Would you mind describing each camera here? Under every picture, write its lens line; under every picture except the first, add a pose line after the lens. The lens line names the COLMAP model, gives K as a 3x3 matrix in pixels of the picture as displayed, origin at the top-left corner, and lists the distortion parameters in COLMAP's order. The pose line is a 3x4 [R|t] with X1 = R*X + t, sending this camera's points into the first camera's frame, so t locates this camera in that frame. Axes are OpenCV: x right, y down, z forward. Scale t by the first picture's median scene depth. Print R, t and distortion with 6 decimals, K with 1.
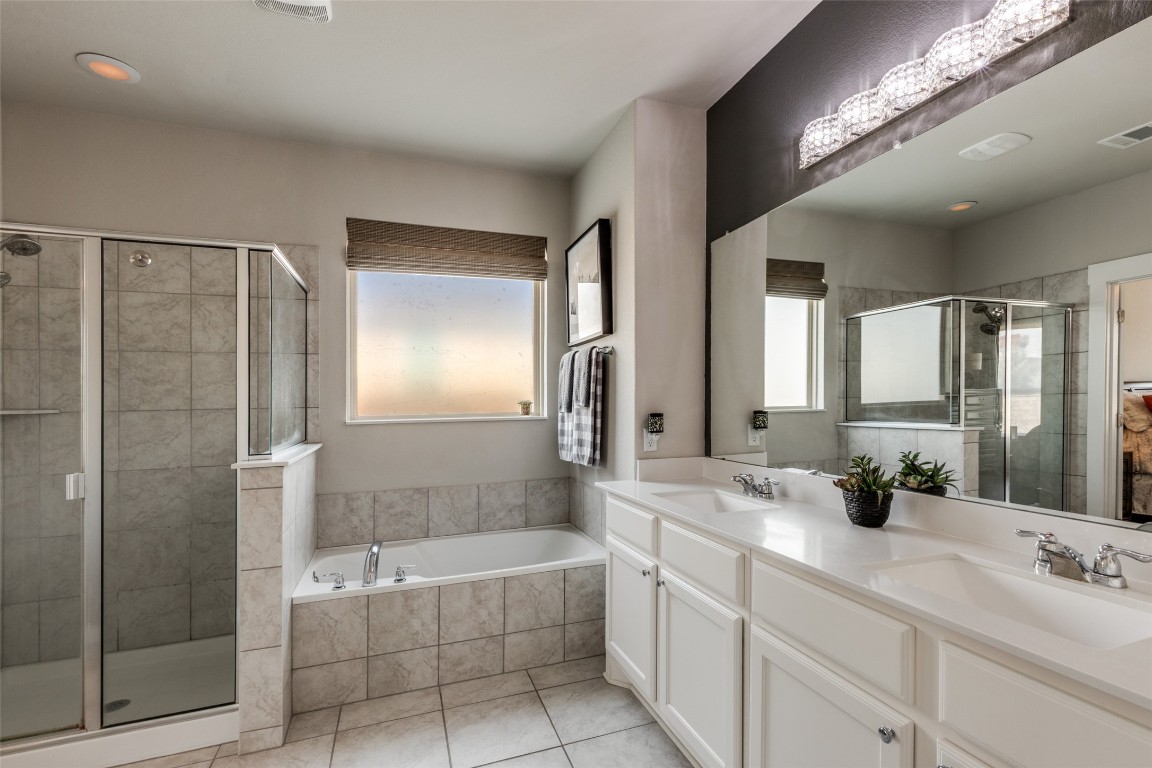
lens RADIAL K [[531.1, 0, 580.5], [0, 531.1, 392.9], [0, 0, 1]] dist [0.013056, 0.000926]
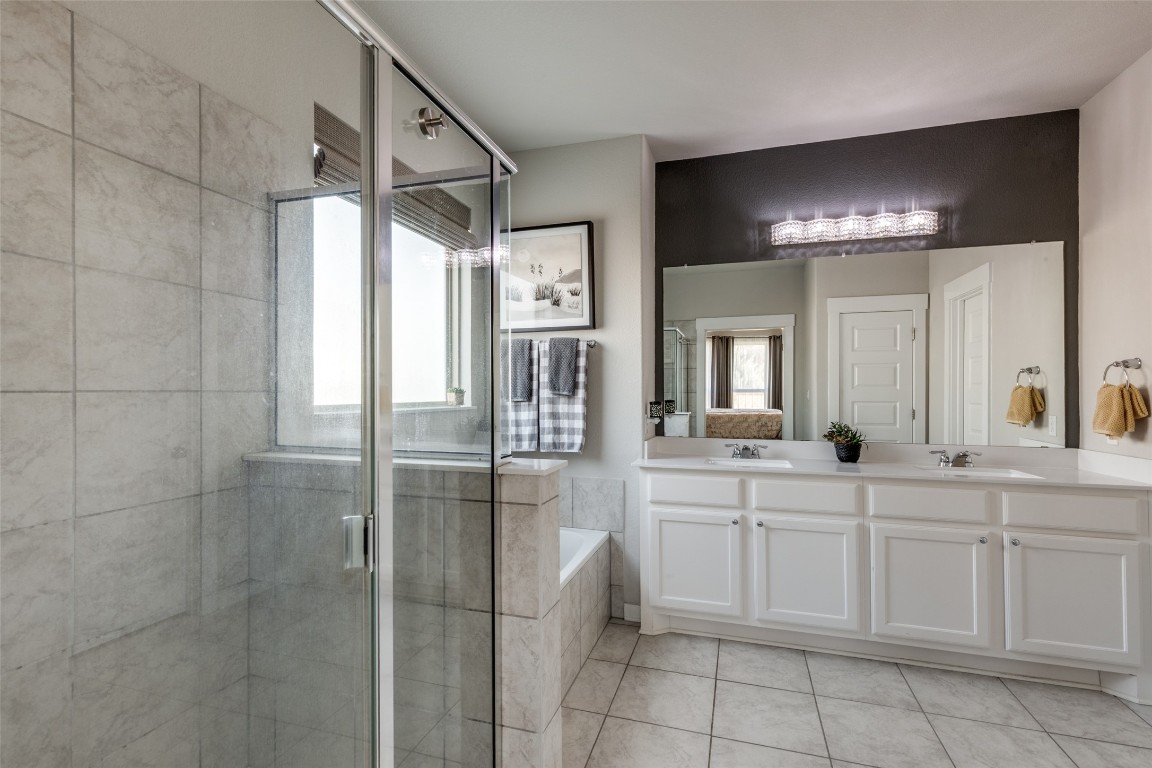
lens RADIAL K [[531.1, 0, 577.6], [0, 531.1, 383.4], [0, 0, 1]] dist [0.013056, 0.000926]
pose [[0.591597, 0.031819, 0.805606, -0.851744], [-0.023887, 0.999474, -0.021935, 0.024595], [-0.805880, -0.006266, 0.592046, 0.389748]]
